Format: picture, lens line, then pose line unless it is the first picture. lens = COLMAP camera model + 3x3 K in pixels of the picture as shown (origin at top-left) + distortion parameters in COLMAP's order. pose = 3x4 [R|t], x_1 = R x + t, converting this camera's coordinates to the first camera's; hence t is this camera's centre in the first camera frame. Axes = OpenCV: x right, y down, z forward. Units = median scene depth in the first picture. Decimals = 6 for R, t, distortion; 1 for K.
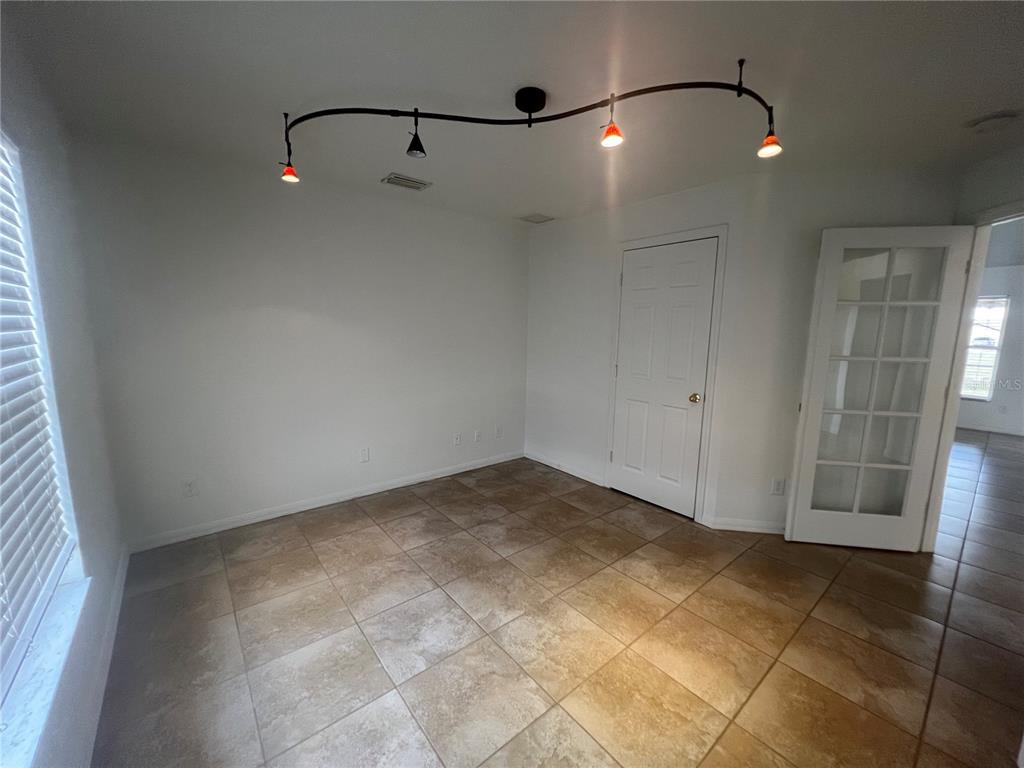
lens RADIAL K [[414.2, 0, 511.2], [0, 414.2, 386.1], [0, 0, 1]] dist [-0.000485, -0.000014]
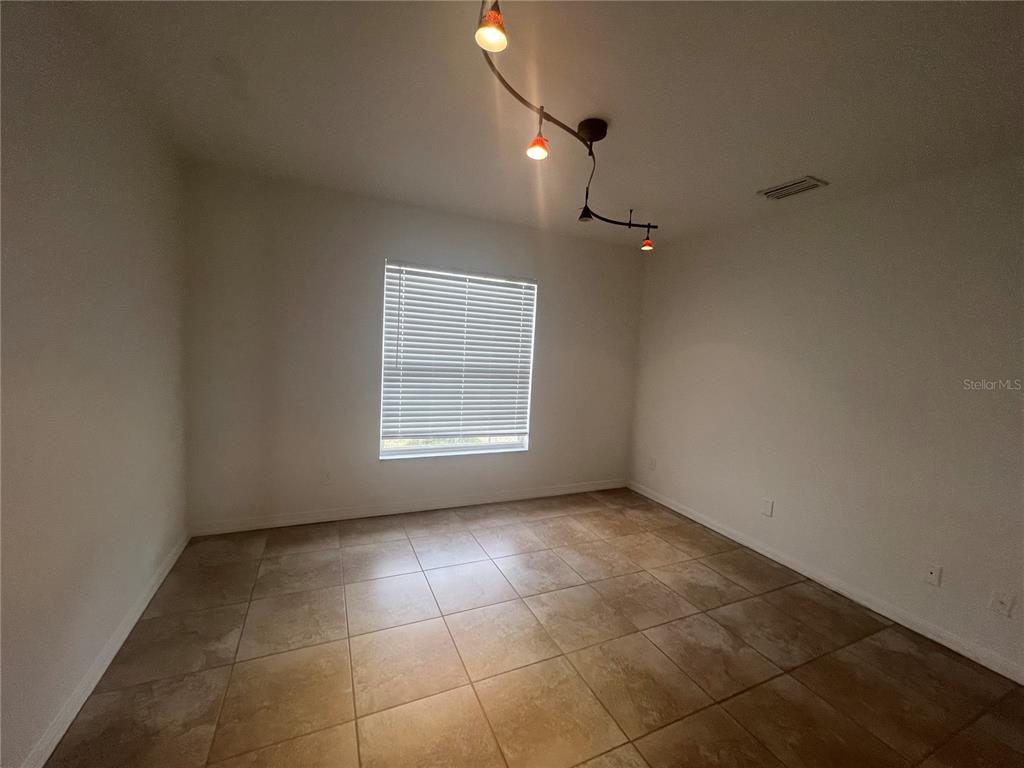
lens RADIAL K [[411.2, 0, 510.0], [0, 411.2, 387.7], [0, 0, 1]] dist [0.001413, 0.000088]
pose [[-0.257813, 0.066067, -0.963933, 0.801577], [-0.199509, 0.972519, 0.120016, -0.100253], [0.945372, 0.223255, -0.237547, 0.839967]]
